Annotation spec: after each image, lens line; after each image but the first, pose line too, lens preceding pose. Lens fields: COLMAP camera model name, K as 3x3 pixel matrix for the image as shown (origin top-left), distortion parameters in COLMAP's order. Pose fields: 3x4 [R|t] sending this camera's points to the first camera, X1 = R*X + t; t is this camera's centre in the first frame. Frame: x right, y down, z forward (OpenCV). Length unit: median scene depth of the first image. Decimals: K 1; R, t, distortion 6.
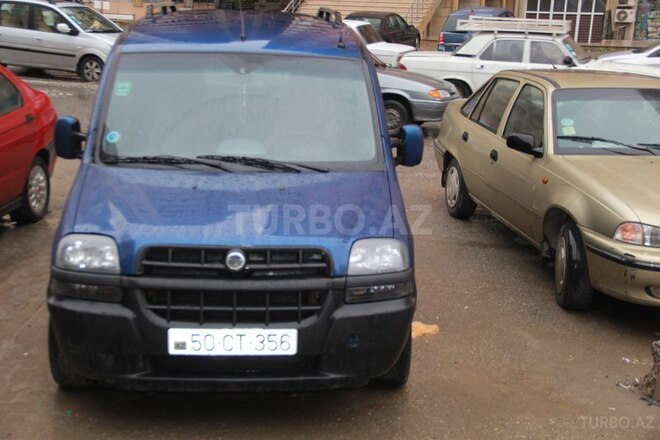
lens RADIAL K [[906.2, 0, 323.7], [0, 906.2, 220.3], [0, 0, 1]] dist [0.070773, 0.000000]
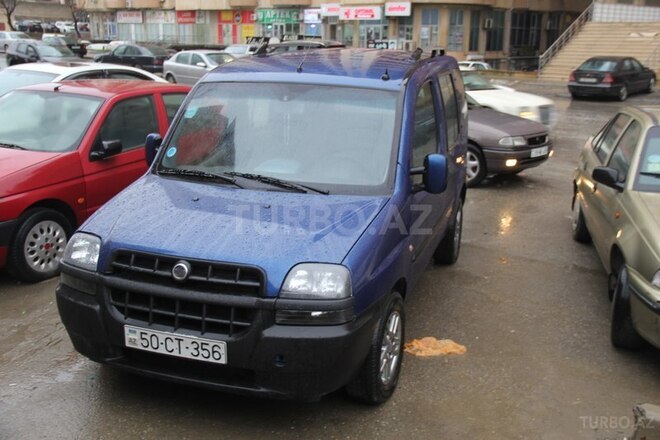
lens RADIAL K [[670.1, 0, 331.6], [0, 670.1, 217.4], [0, 0, 1]] dist [0.013927, 0.000000]
pose [[0.926166, 0.084465, -0.367535, 0.351838], [-0.082199, 0.996376, 0.021845, -0.050549], [0.368049, 0.009979, 0.929753, 0.310268]]
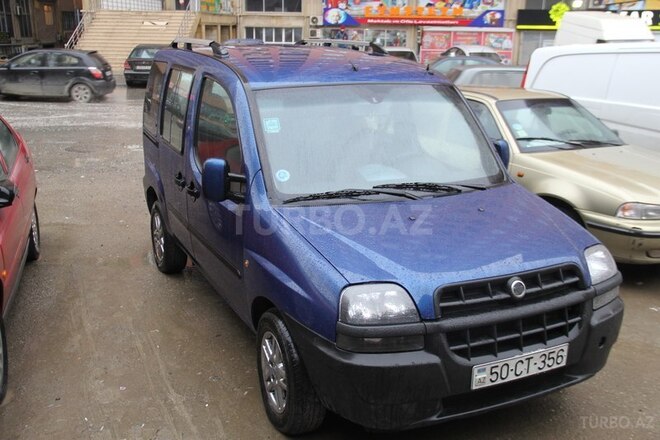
lens RADIAL K [[670.1, 0, 330.8], [0, 670.1, 221.2], [0, 0, 1]] dist [0.013927, 0.000000]
pose [[0.922449, -0.117926, 0.367669, -0.547037], [0.105007, 0.992948, 0.055027, -0.091870], [-0.371565, -0.012152, 0.928327, 0.367220]]
